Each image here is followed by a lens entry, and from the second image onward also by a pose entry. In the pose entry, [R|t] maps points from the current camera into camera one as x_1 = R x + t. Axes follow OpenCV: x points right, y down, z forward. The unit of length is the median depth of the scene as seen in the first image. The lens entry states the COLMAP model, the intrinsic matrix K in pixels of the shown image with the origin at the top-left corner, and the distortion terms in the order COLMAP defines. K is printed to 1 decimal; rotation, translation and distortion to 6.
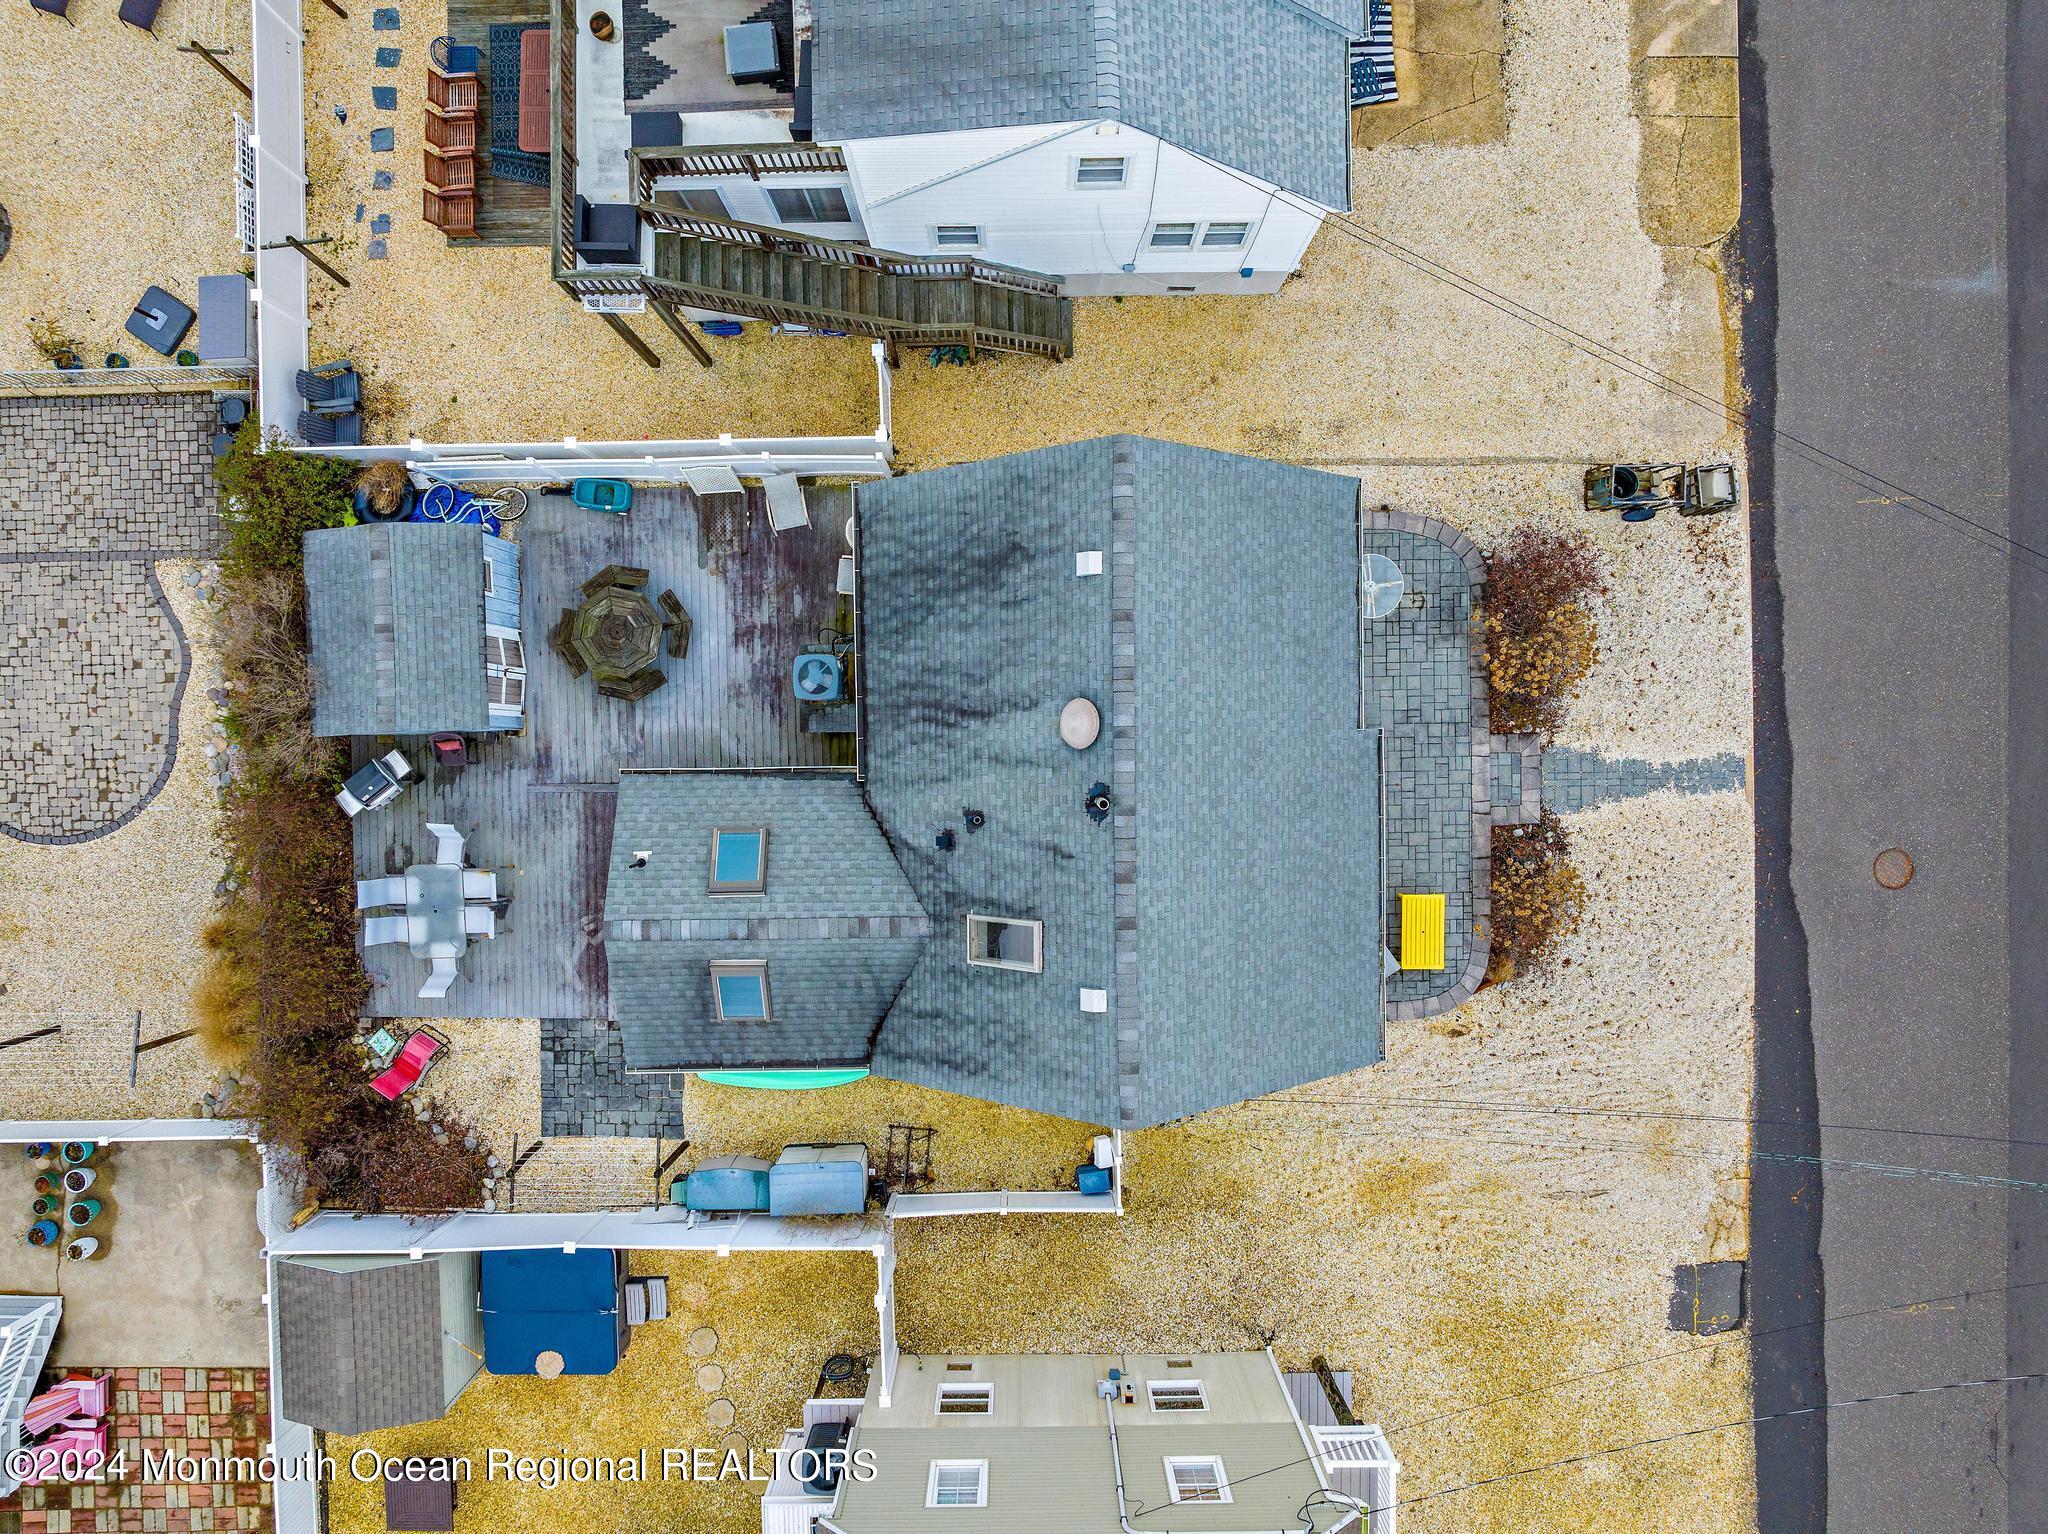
lens RADIAL K [[1421.6, 0, 1011.3], [0, 1421.6, 764.7], [0, 0, 1]] dist [-0.031798, 0.001687]
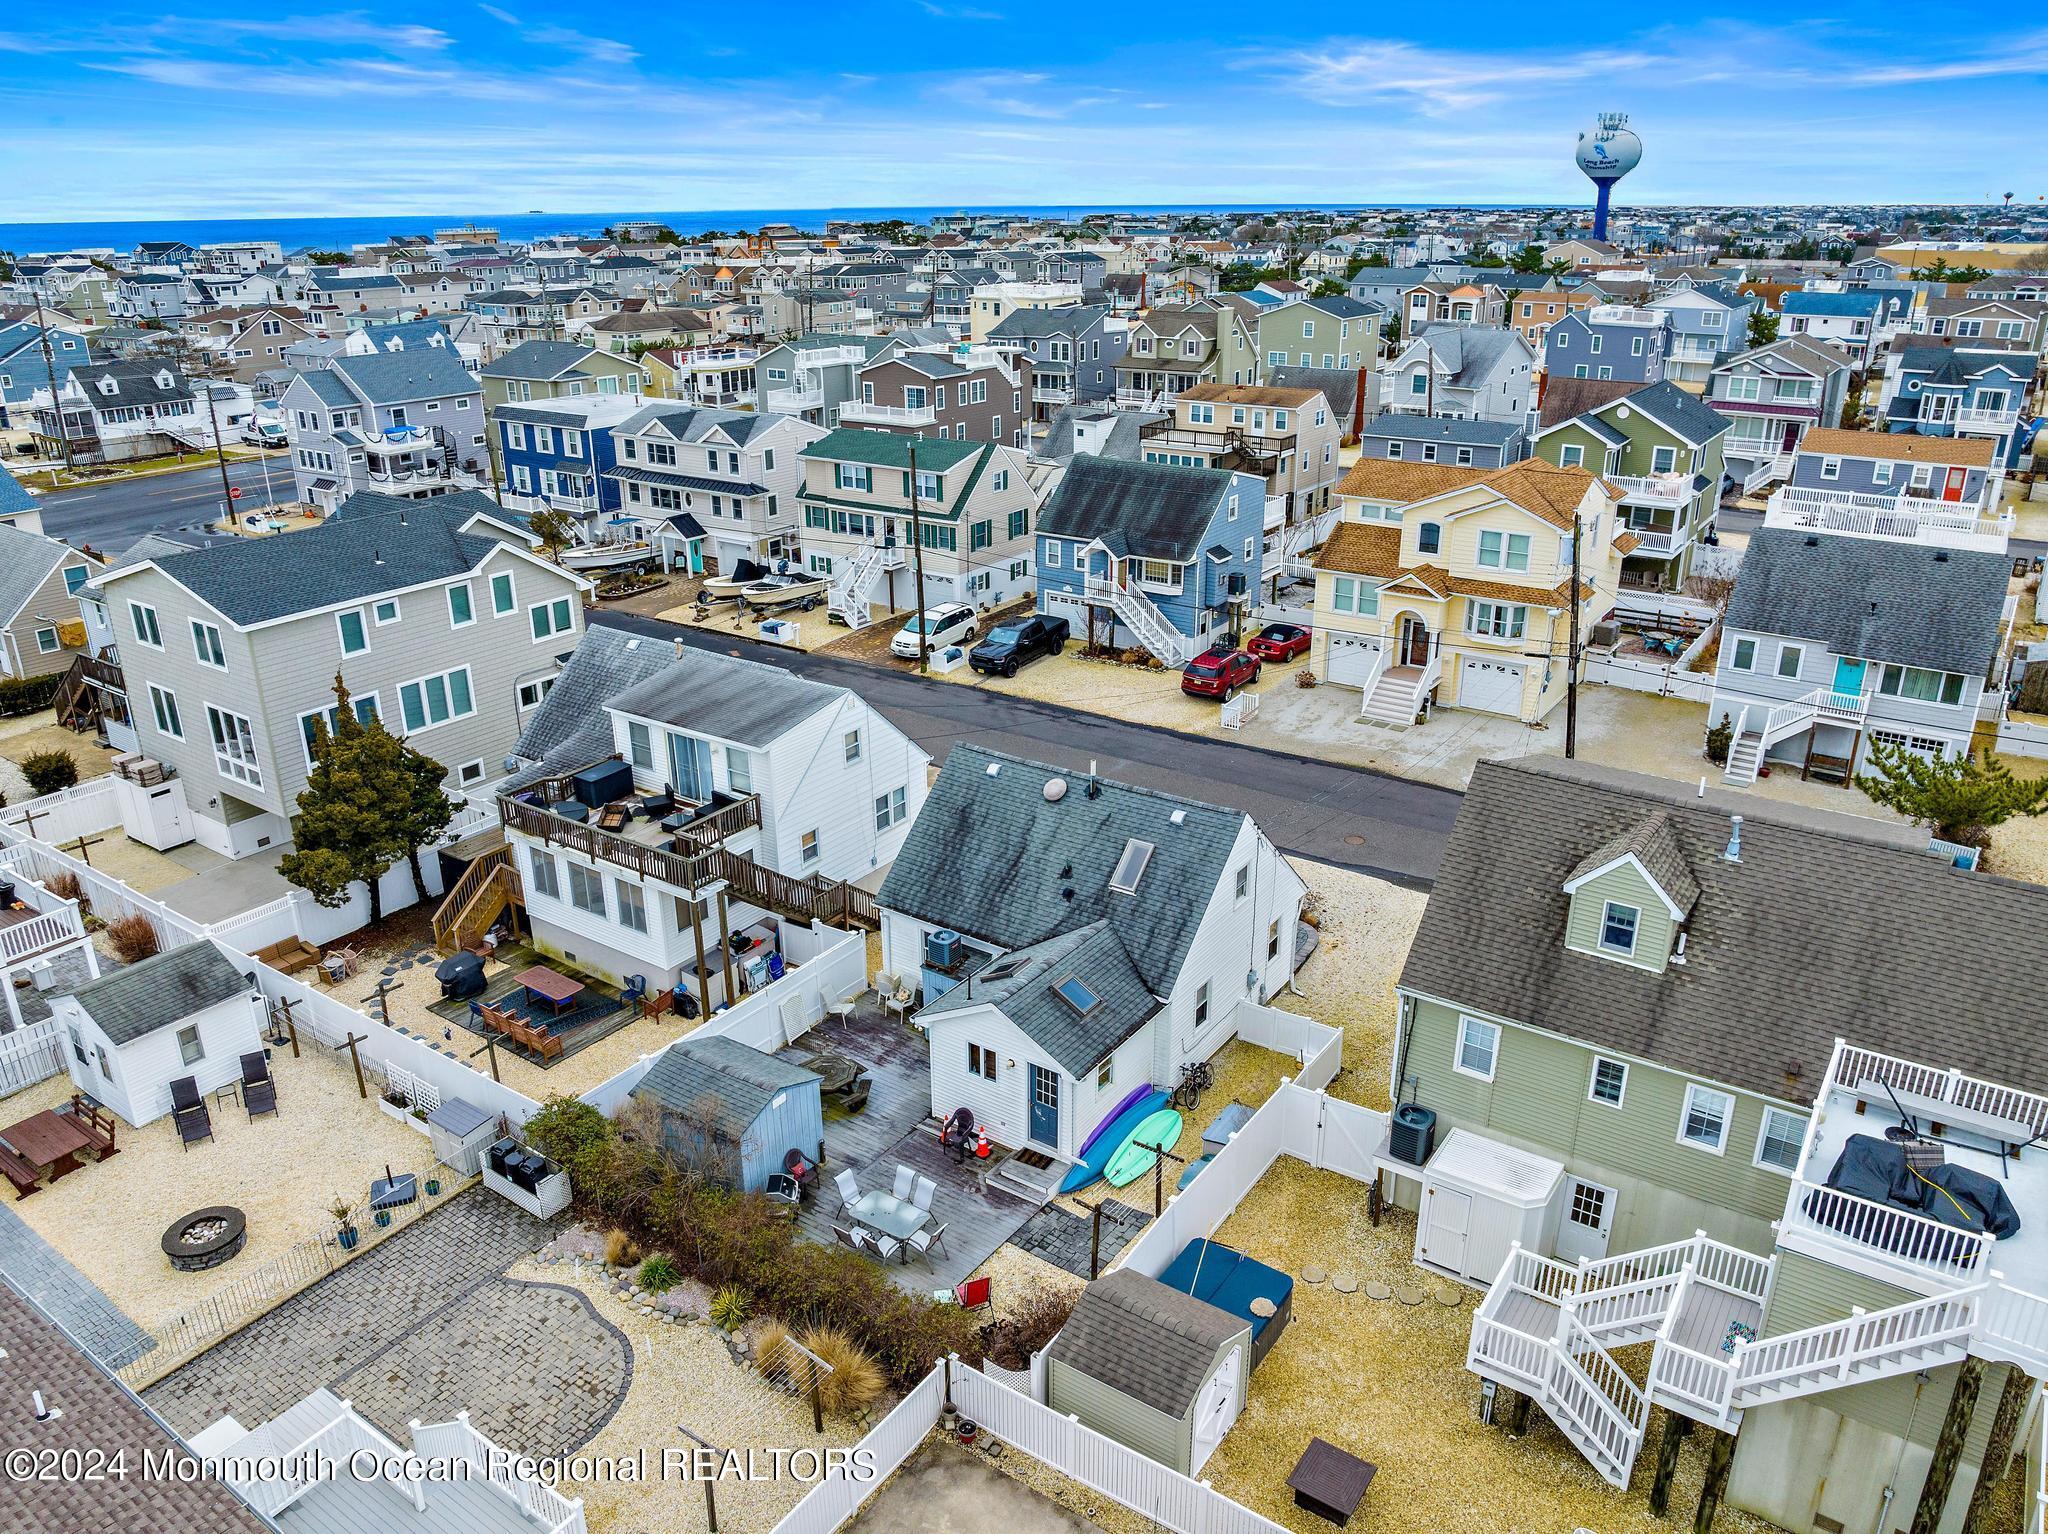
lens RADIAL K [[1450.0, 0, 1024.2], [0, 1450.0, 760.5], [0, 0, 1]] dist [-0.037002, -0.001617]
pose [[0.583548, -0.294022, 0.756983, -1.140656], [0.811861, 0.189616, -0.552203, 0.796889], [0.018823, 0.936801, 0.349355, 0.184884]]
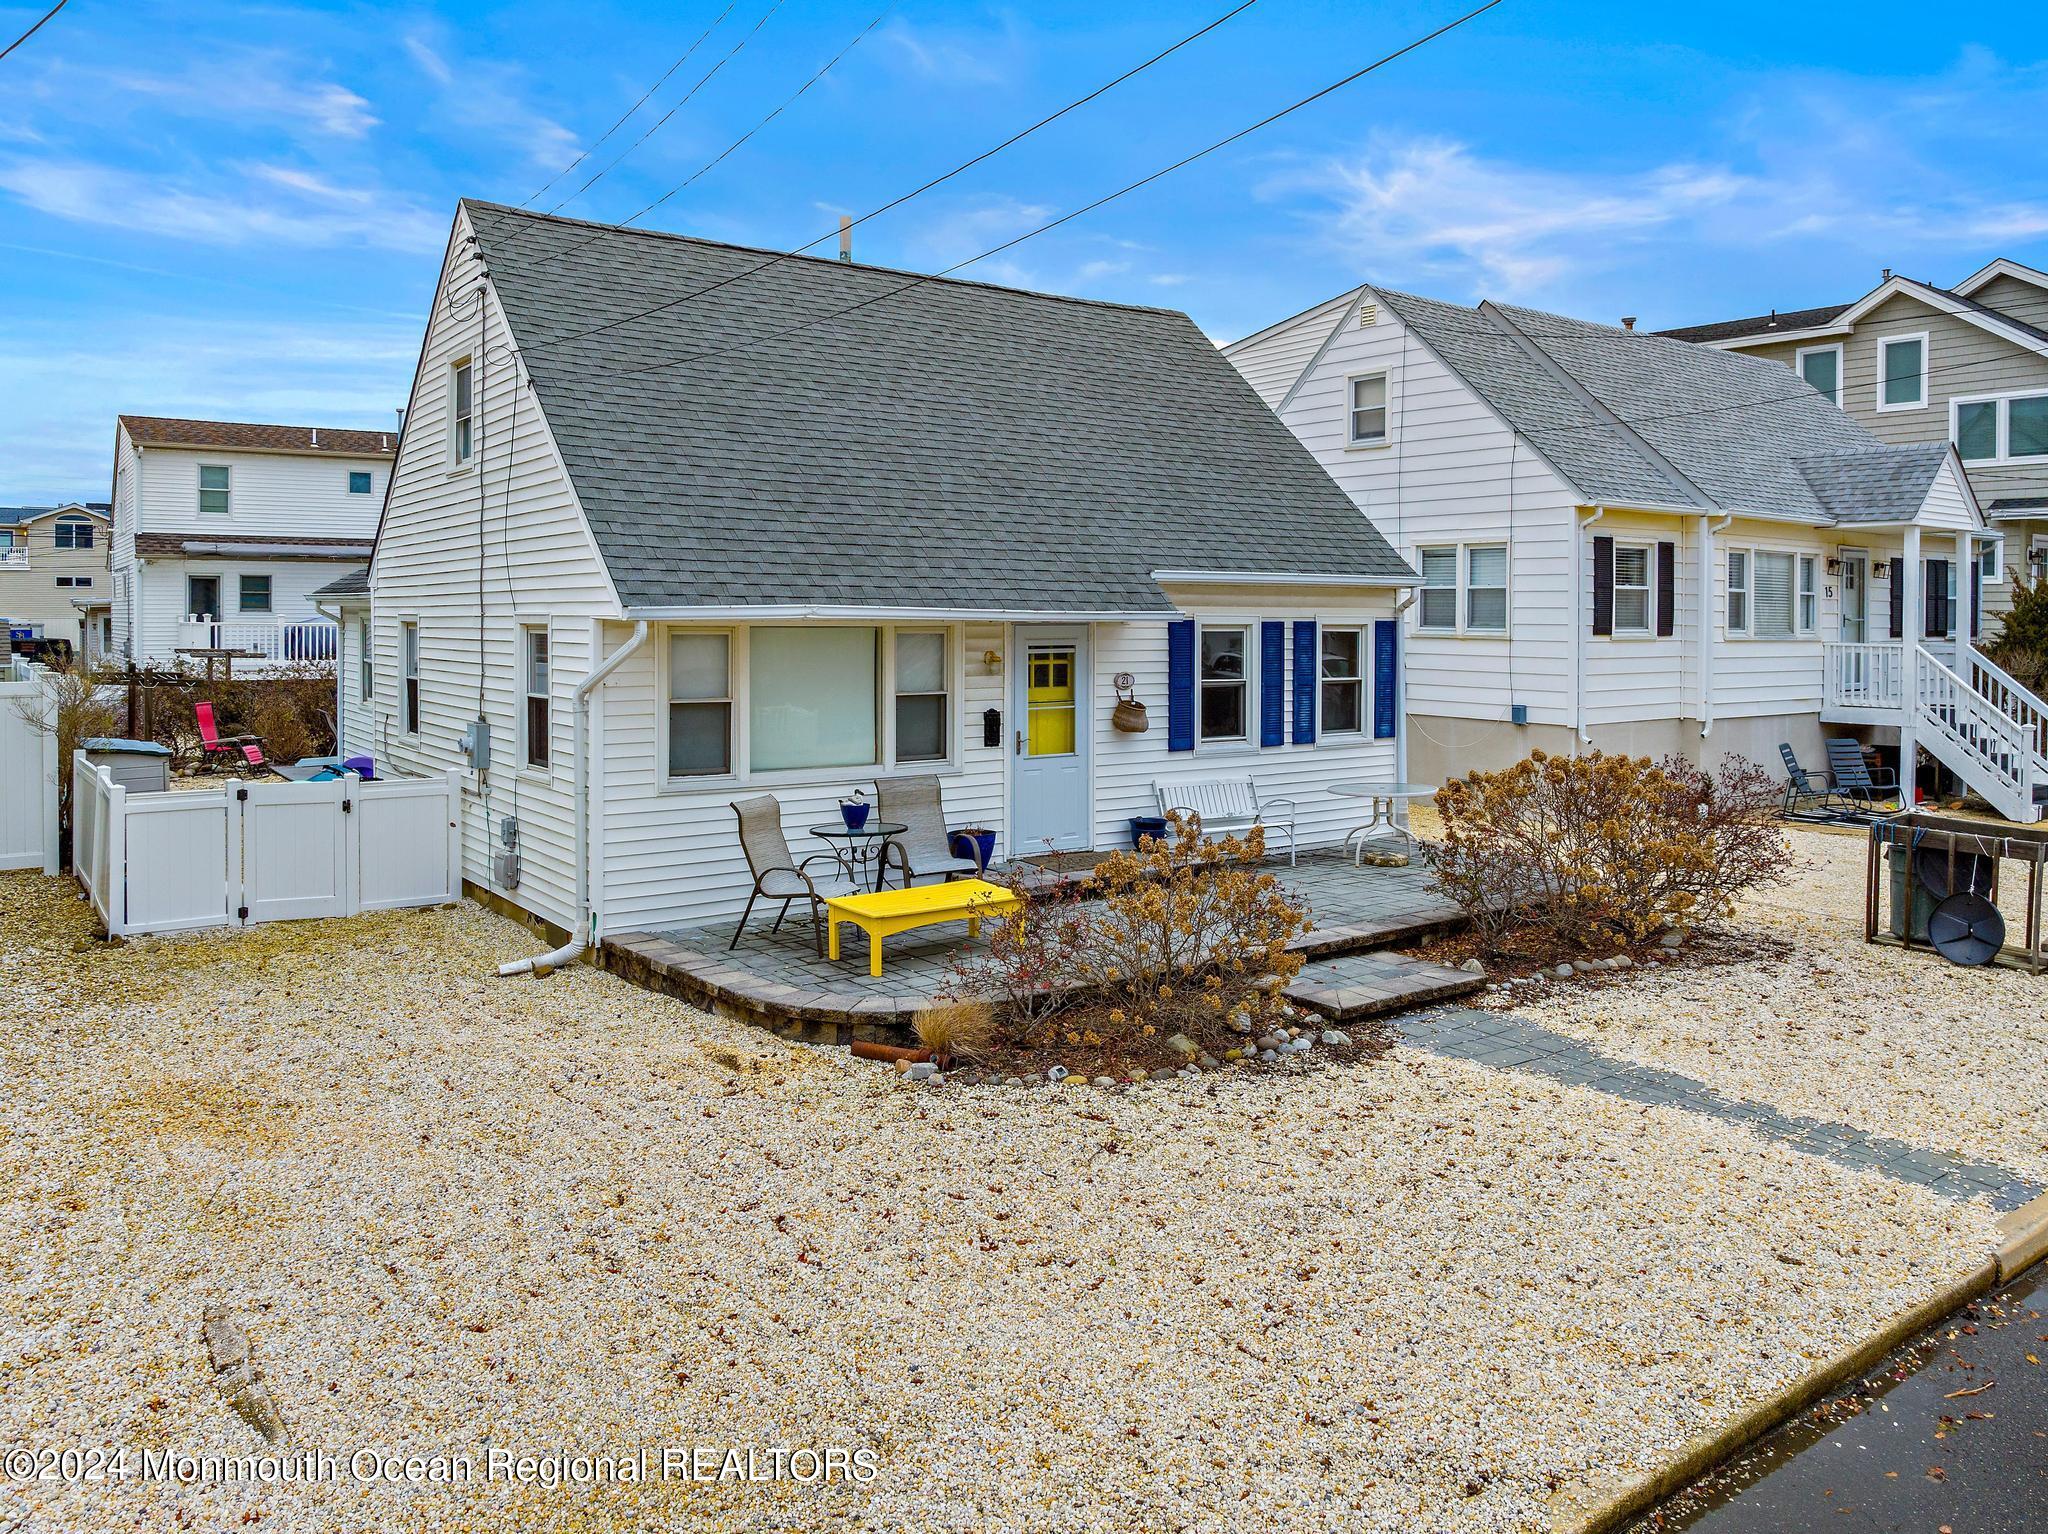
lens RADIAL K [[1491.3, 0, 1018.1], [0, 1491.3, 634.8], [0, 0, 1]] dist [-0.037769, 0.001855]
pose [[0.574477, 0.017375, -0.818337, 0.642222], [-0.818262, -0.012959, -0.574699, 0.339764], [-0.020590, 0.999765, 0.006772, 0.895633]]
